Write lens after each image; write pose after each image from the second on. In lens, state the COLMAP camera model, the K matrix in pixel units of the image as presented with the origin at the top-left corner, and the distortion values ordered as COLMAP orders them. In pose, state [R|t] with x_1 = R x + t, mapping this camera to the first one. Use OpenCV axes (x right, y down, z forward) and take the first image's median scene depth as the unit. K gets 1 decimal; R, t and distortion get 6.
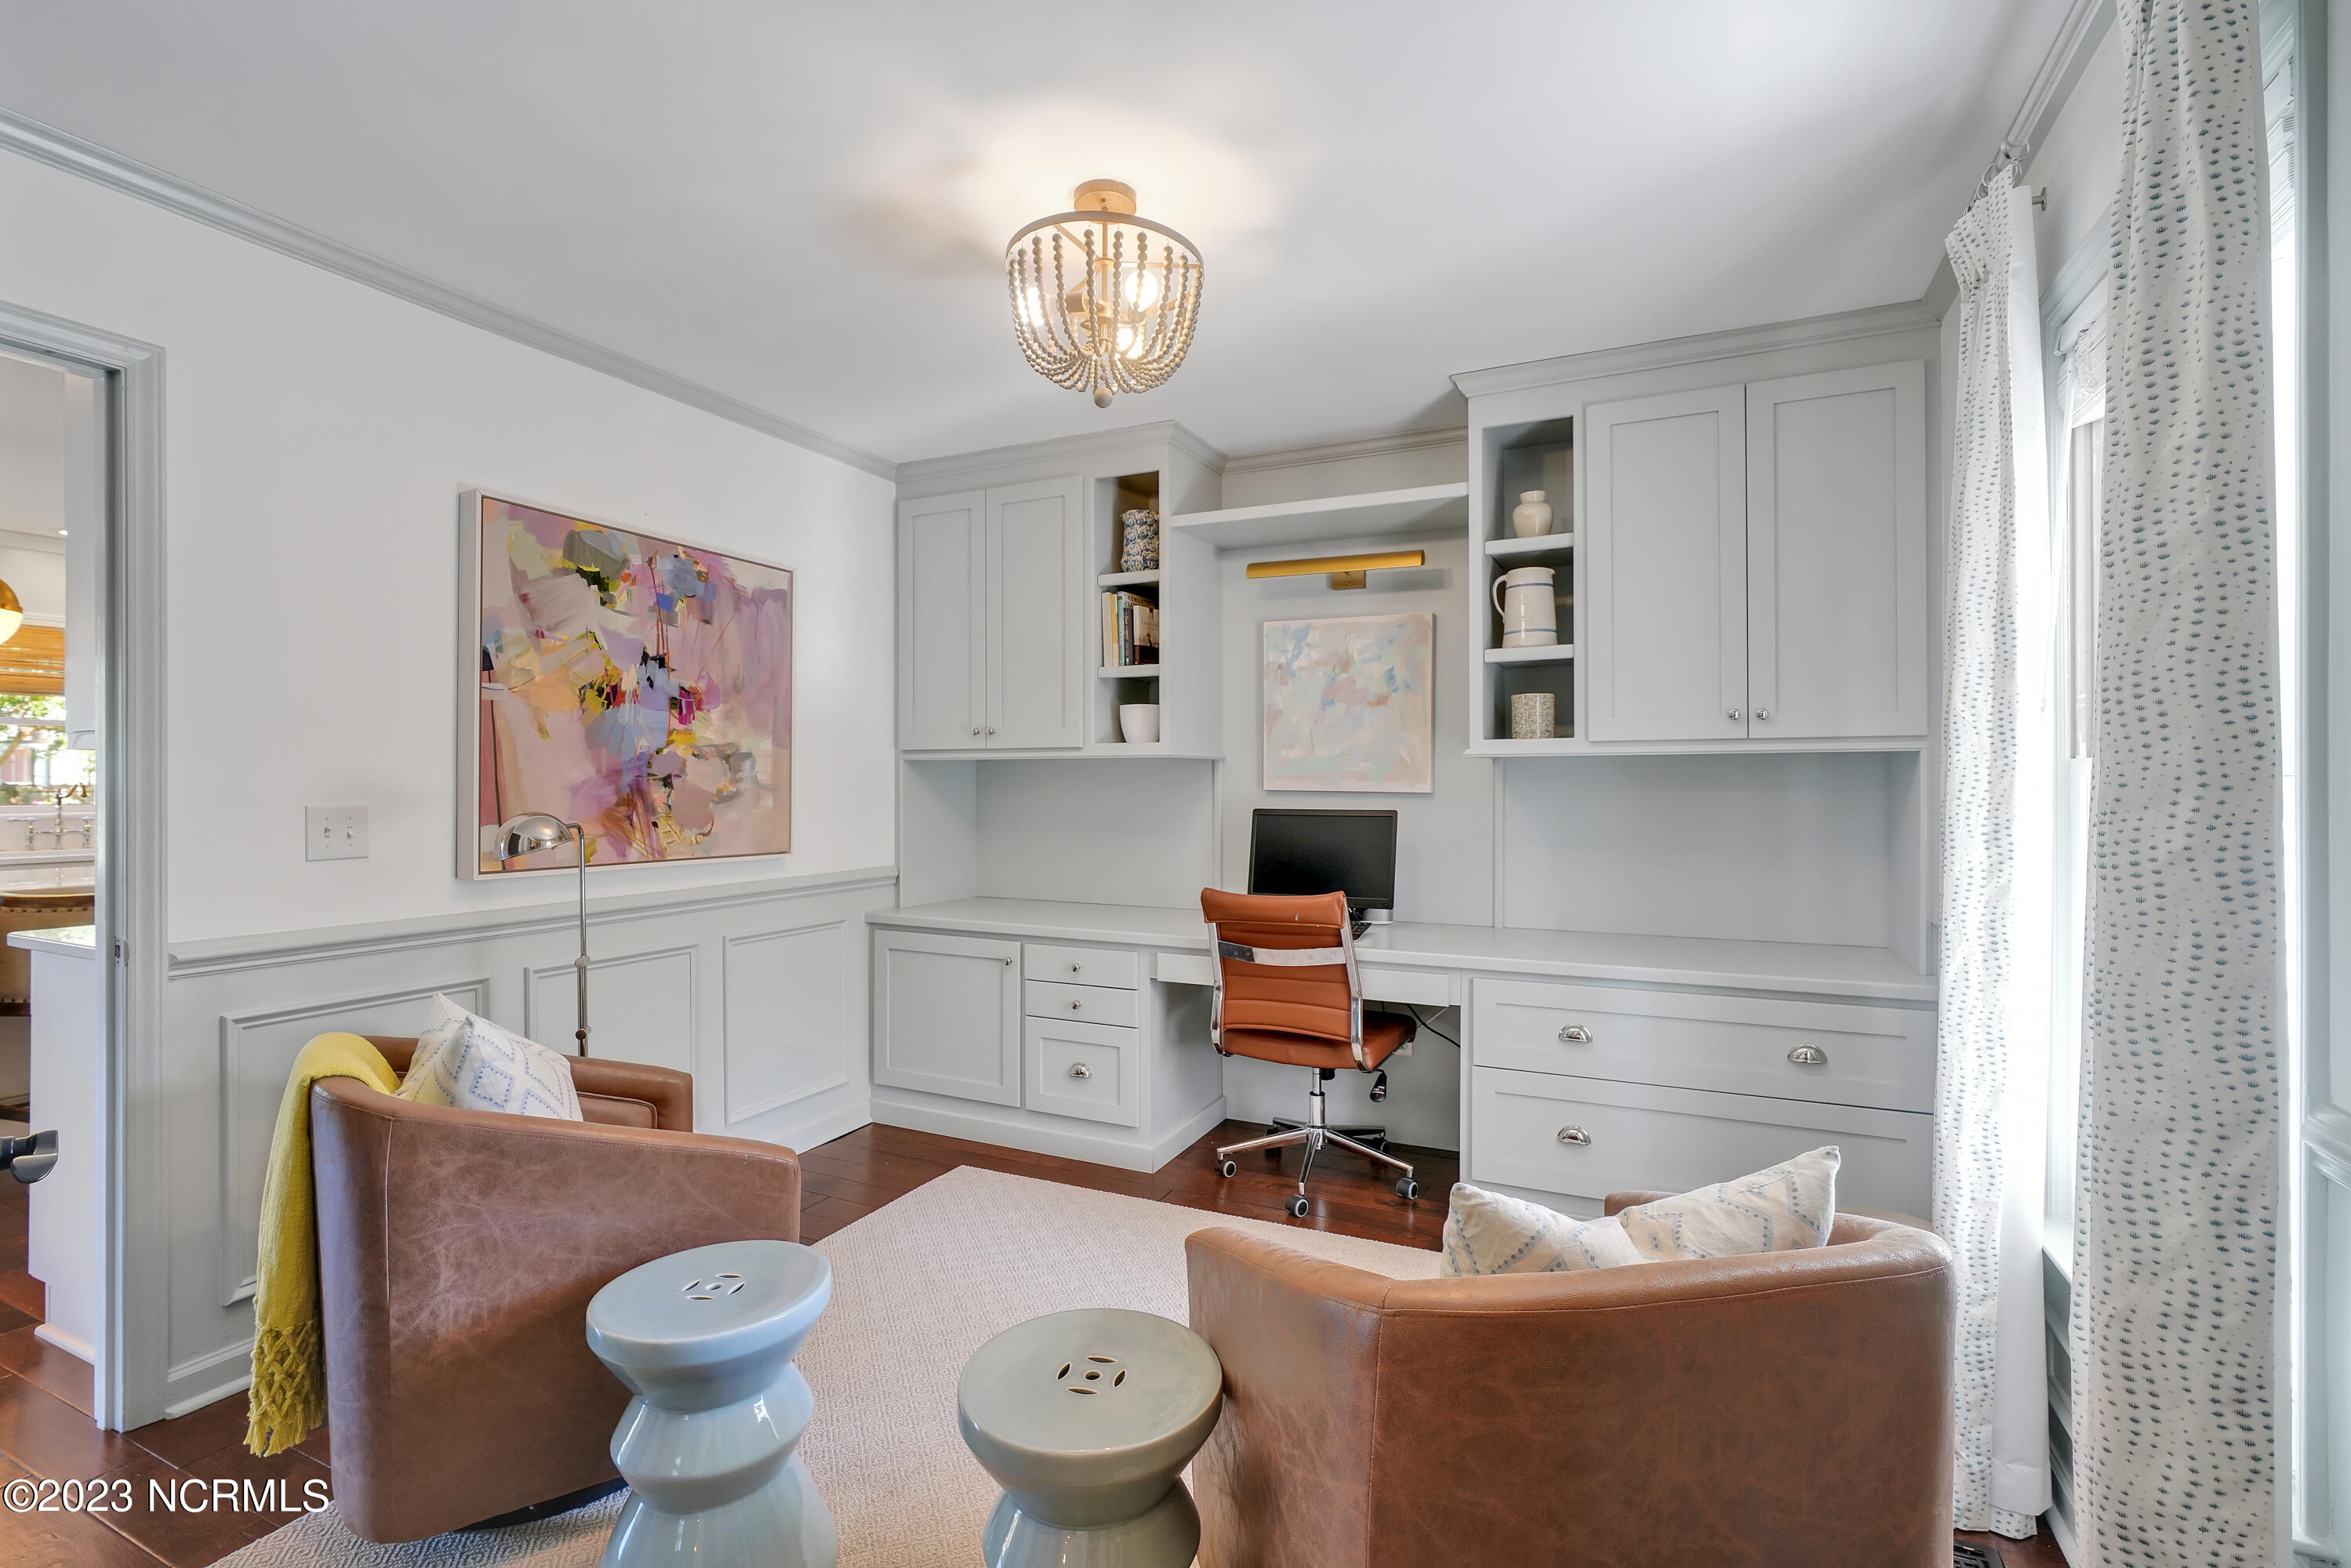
lens RADIAL K [[1077.9, 0, 1169.9], [0, 1077.9, 779.1], [0, 0, 1]] dist [-0.018438, 0.005357]
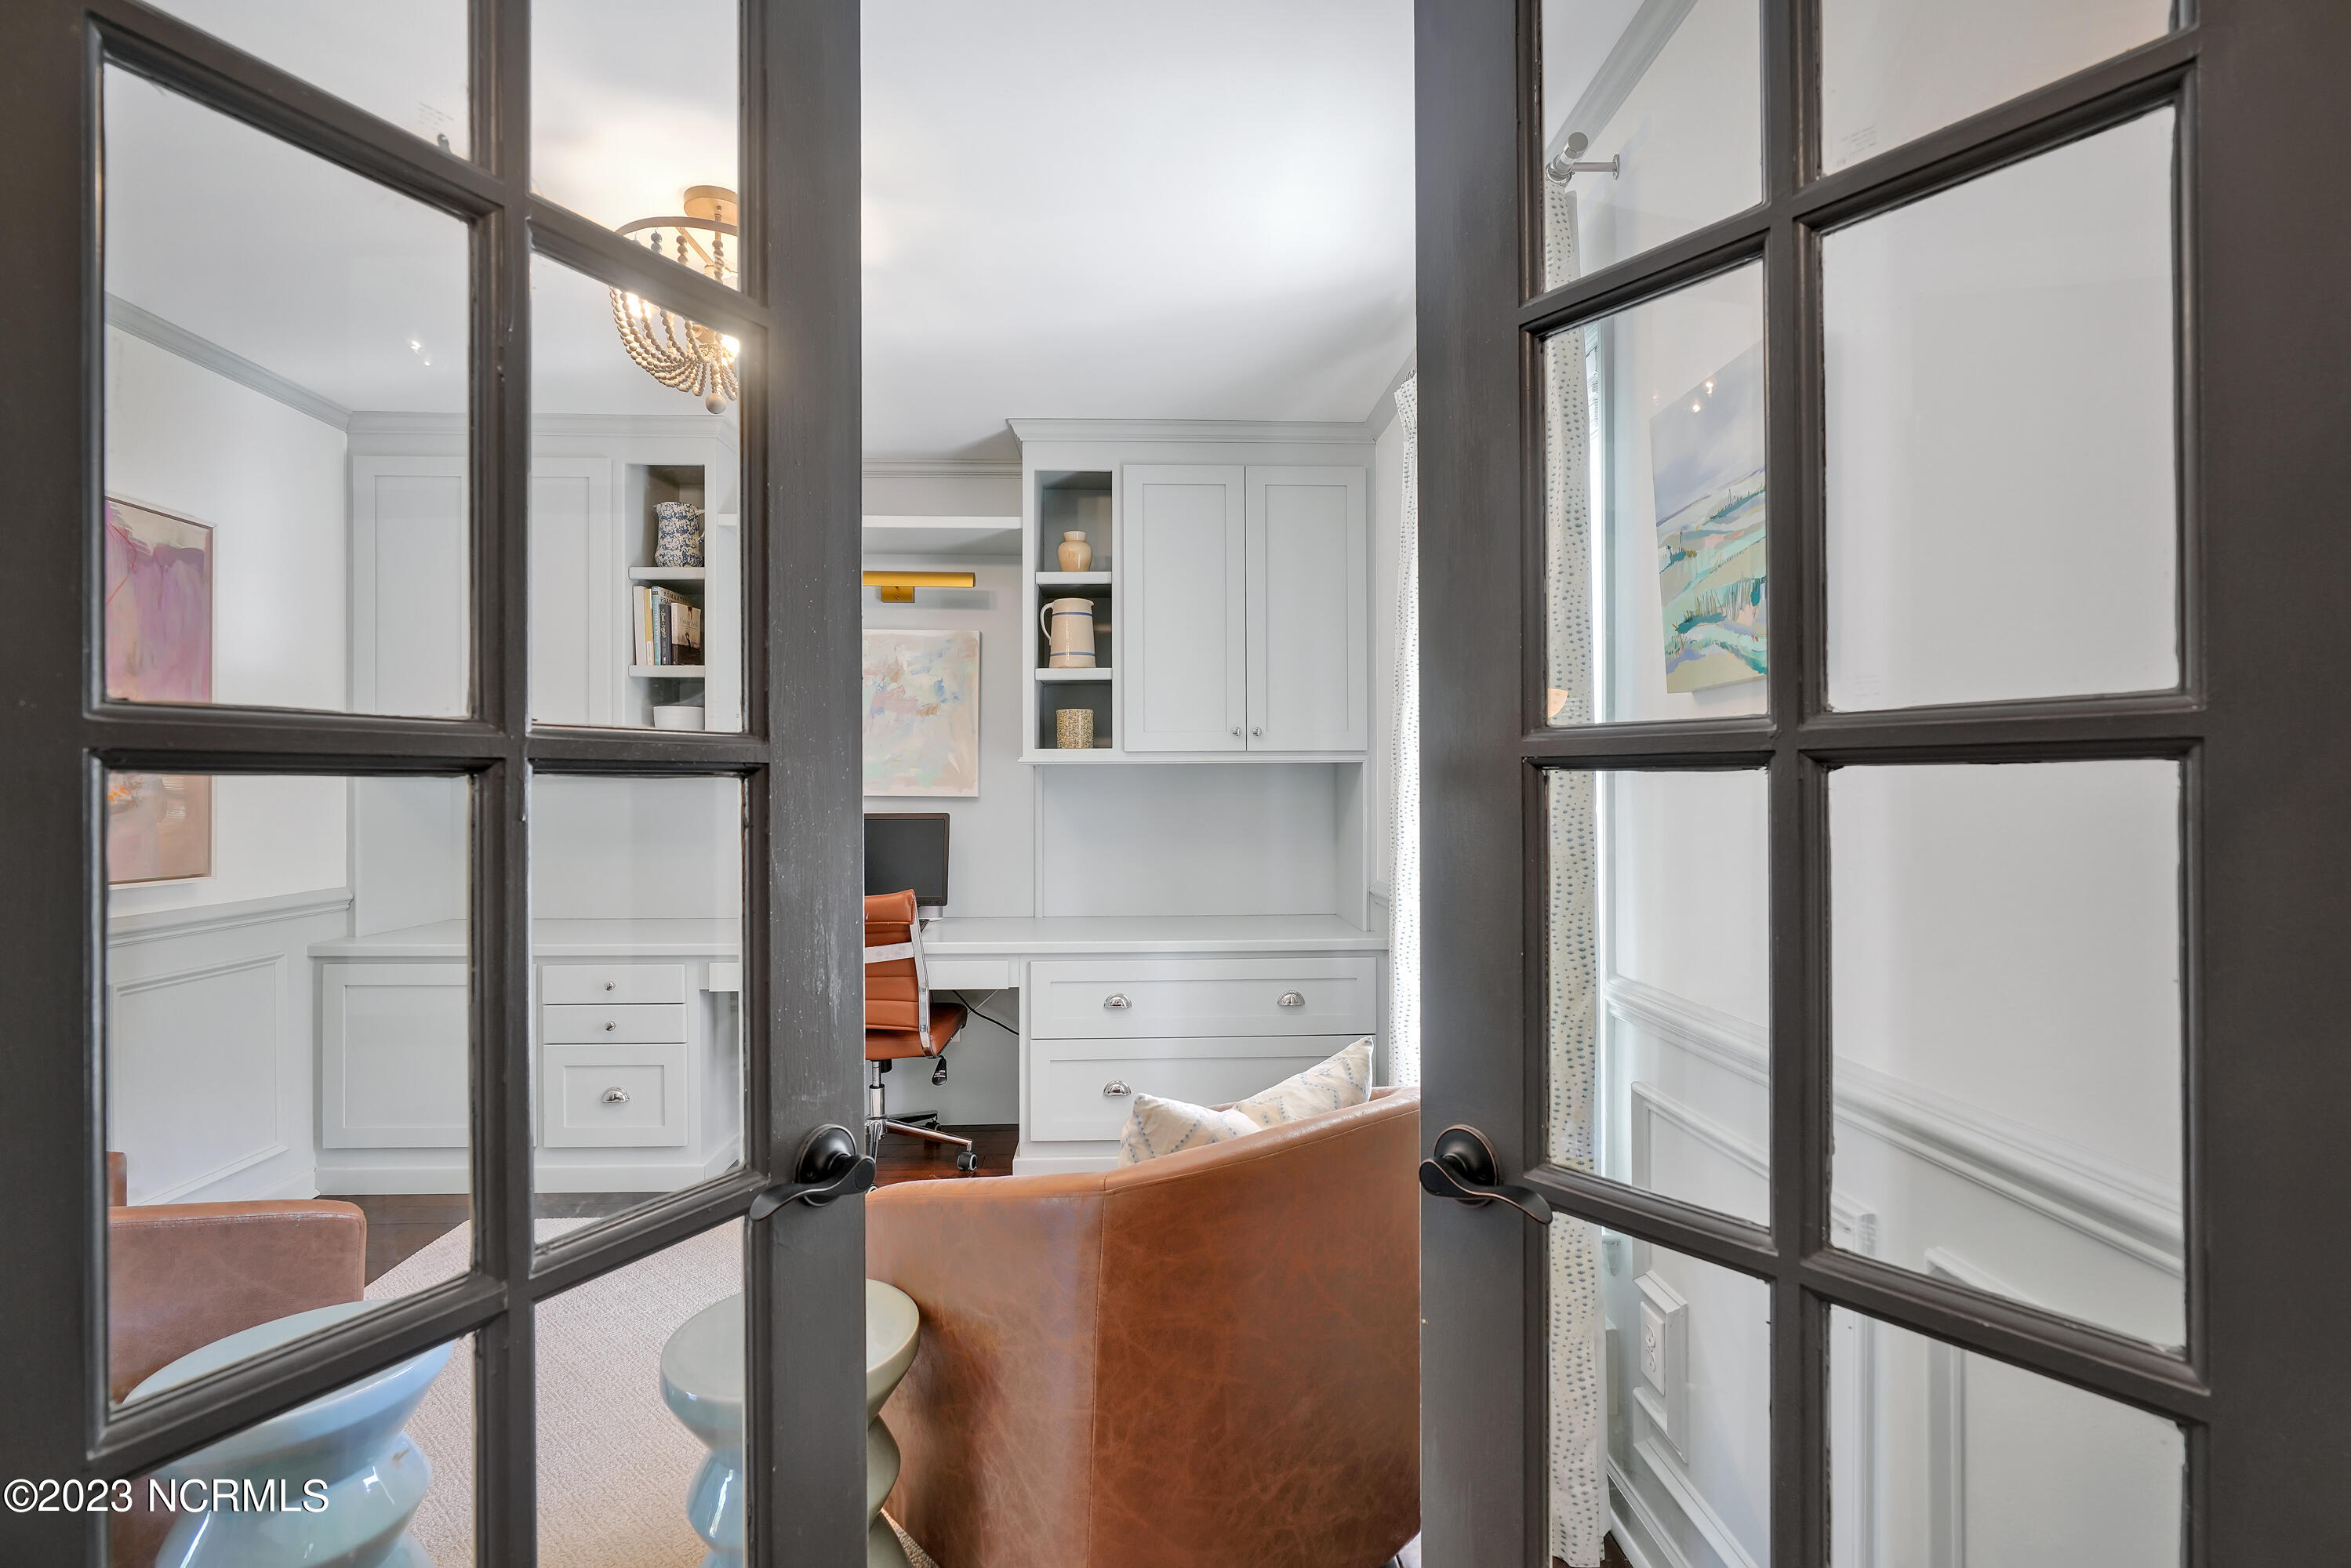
lens RADIAL K [[1077.9, 0, 1174.5], [0, 1077.9, 785.6], [0, 0, 1]] dist [-0.018438, 0.005357]
pose [[0.883688, -0.001176, 0.468075, -0.104246], [0.000960, 0.999999, 0.000700, 0.001089], [-0.468075, -0.000170, 0.883689, -0.058191]]
